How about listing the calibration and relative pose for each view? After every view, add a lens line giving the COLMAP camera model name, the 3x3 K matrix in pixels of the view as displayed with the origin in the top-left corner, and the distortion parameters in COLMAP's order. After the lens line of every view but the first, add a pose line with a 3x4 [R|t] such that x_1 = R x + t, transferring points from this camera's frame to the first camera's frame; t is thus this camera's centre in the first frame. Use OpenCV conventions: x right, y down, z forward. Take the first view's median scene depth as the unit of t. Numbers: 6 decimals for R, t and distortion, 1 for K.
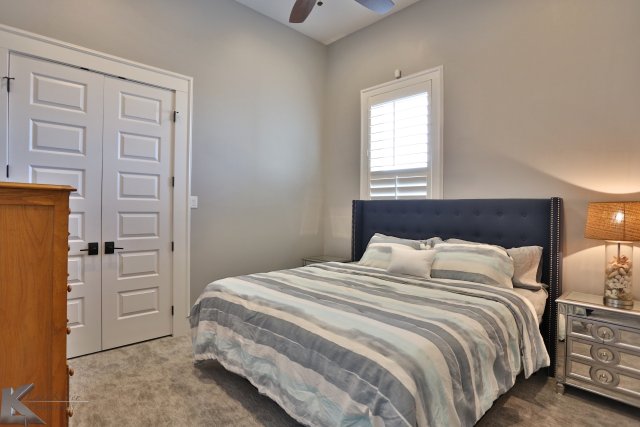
lens RADIAL K [[327.9, 0, 323.0], [0, 327.9, 211.7], [0, 0, 1]] dist [-0.075512, 0.033041]
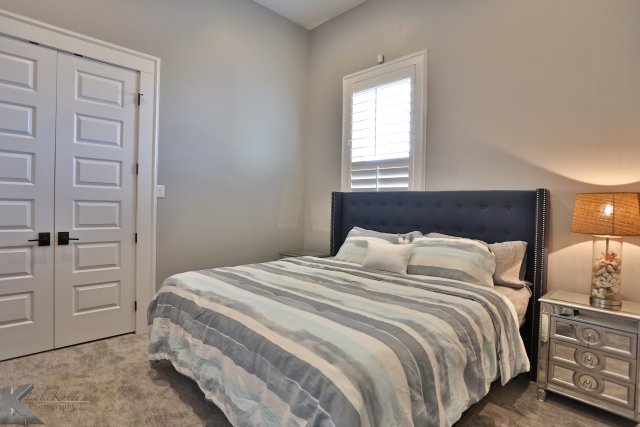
lens RADIAL K [[327.9, 0, 323.0], [0, 327.9, 211.7], [0, 0, 1]] dist [-0.075512, 0.033041]
pose [[0.999858, 0.011192, 0.012631, 0.092009], [-0.011324, 0.999881, 0.010452, 0.021493], [-0.012513, -0.010593, 0.999866, 0.085894]]
